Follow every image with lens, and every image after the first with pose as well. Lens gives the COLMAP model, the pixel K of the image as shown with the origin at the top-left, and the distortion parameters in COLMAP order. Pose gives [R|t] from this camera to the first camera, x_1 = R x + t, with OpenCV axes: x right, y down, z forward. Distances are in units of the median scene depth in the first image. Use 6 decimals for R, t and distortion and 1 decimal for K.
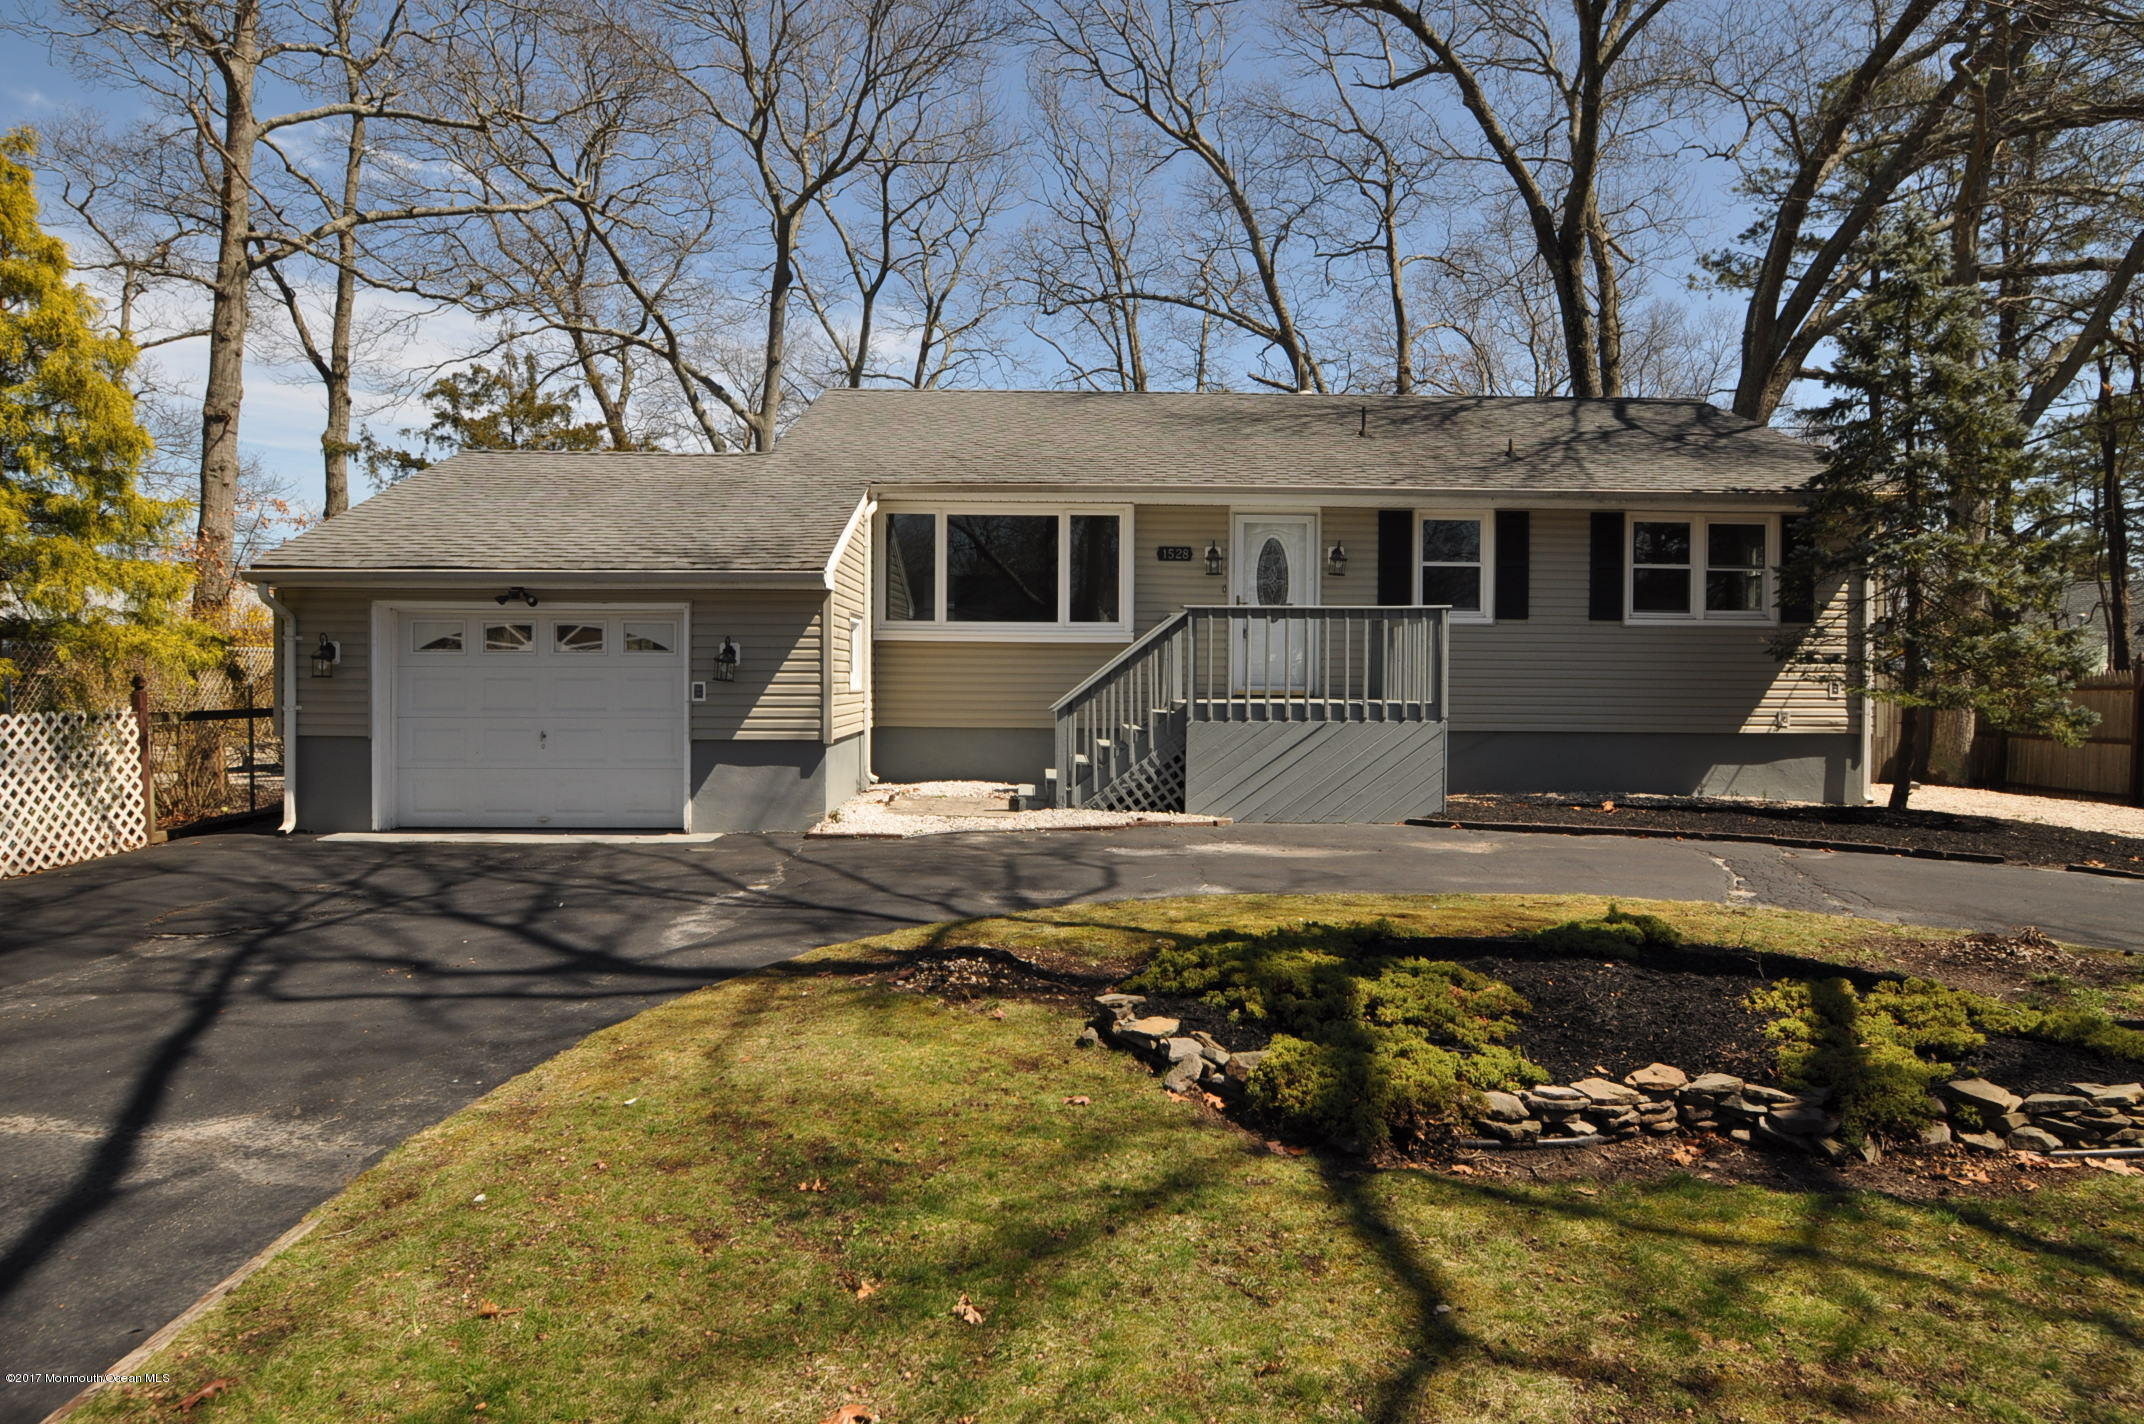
lens RADIAL K [[1362.6, 0, 1071.3], [0, 1362.6, 709.9], [0, 0, 1]] dist [-0.033572, -0.001122]
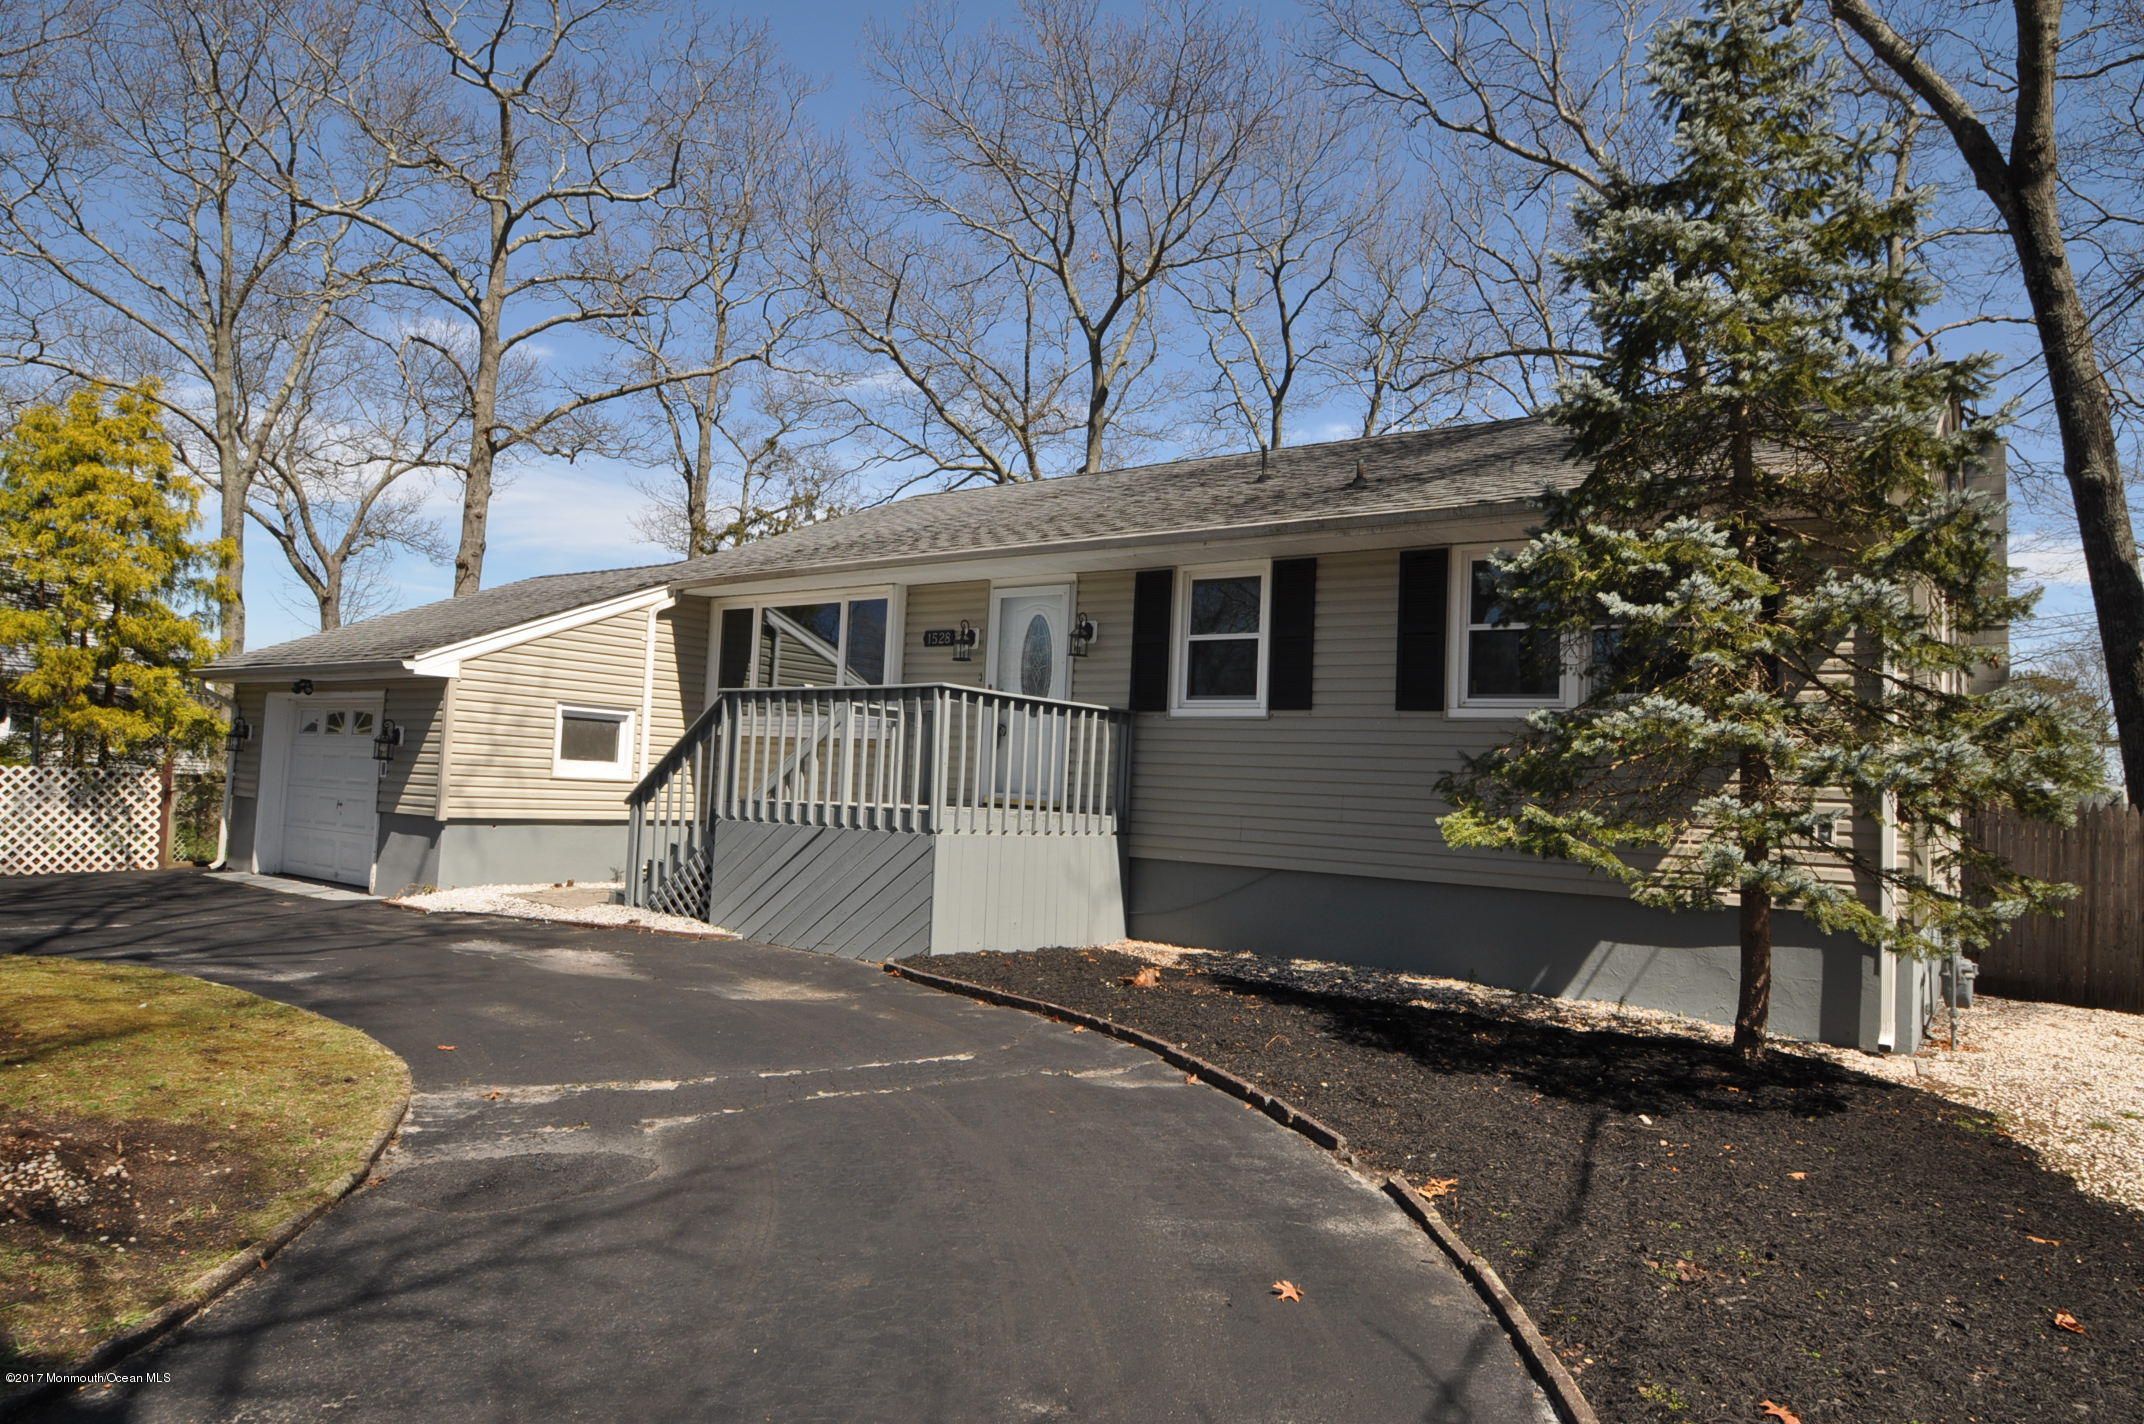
lens RADIAL K [[1362.6, 0, 1072.6], [0, 1362.6, 711.7], [0, 0, 1]] dist [-0.033572, -0.001122]
pose [[0.773467, -0.007330, -0.633794, 0.701078], [-0.056887, 0.995095, -0.080933, -0.002176], [0.631278, 0.098654, 0.769256, 0.392185]]
